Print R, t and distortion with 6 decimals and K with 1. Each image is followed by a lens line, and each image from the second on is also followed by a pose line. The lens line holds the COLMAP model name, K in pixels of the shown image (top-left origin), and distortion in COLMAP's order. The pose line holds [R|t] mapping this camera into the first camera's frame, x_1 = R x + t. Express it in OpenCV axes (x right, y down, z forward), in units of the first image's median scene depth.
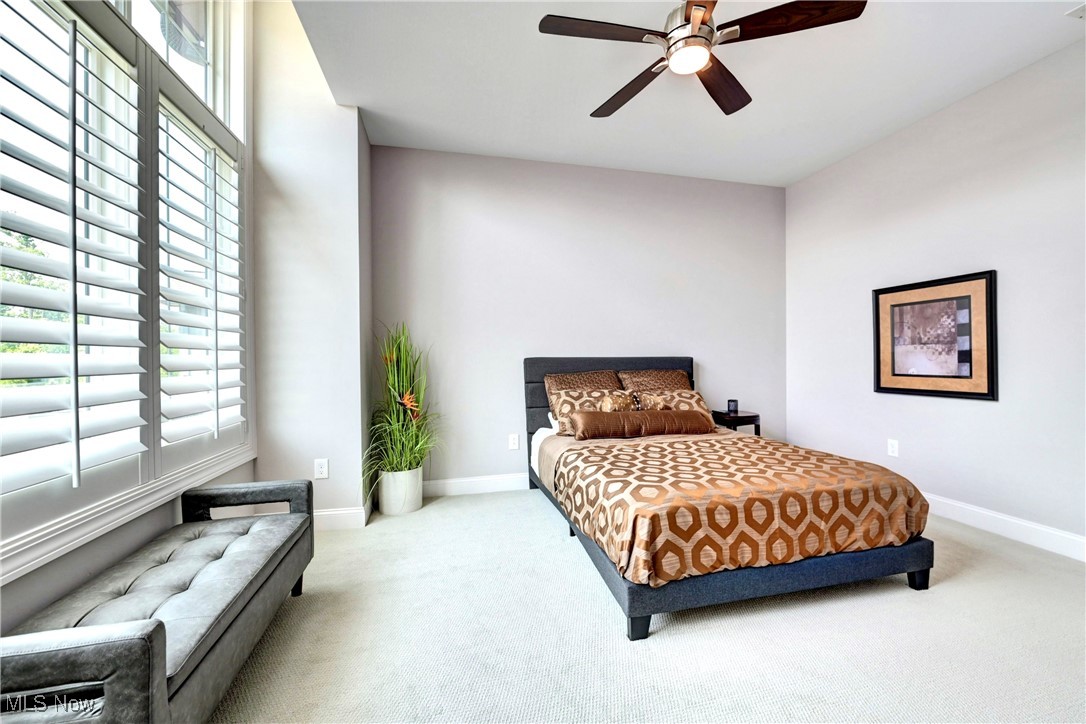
lens RADIAL K [[444.7, 0, 547.7], [0, 444.7, 365.2], [0, 0, 1]] dist [-0.005860, -0.000128]
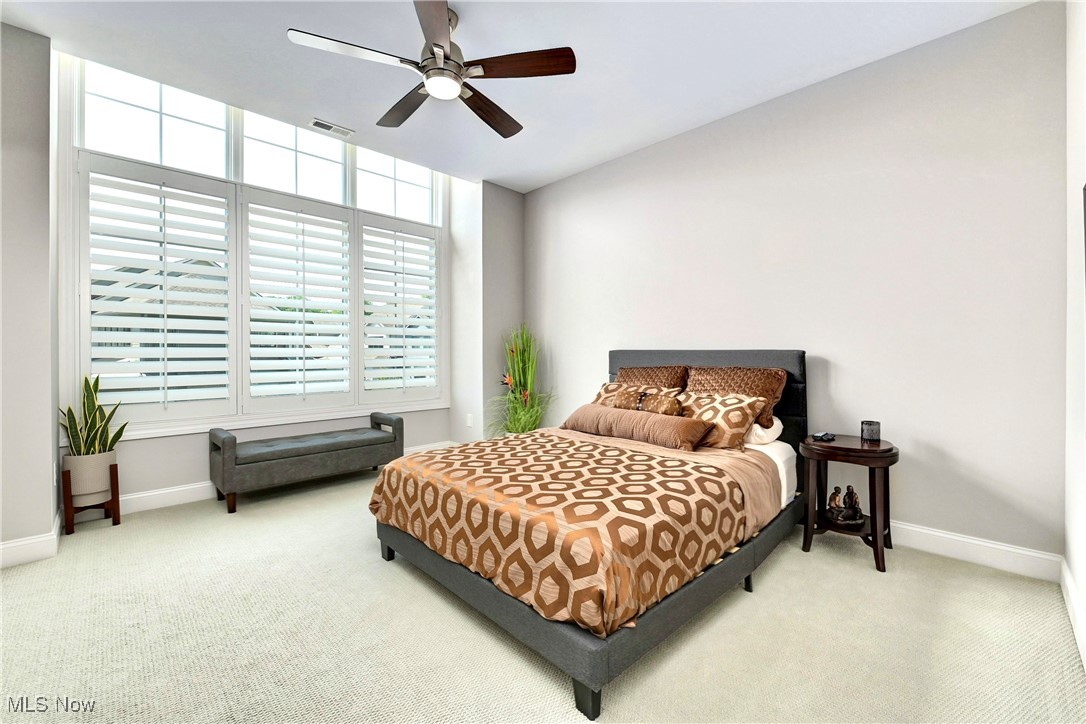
lens RADIAL K [[444.7, 0, 547.2], [0, 444.7, 351.6], [0, 0, 1]] dist [-0.005860, -0.000128]
pose [[0.518462, 0.002251, -0.855098, 1.275735], [-0.017288, 0.999820, -0.007849, -0.006699], [0.854926, 0.018852, 0.518408, 0.581678]]
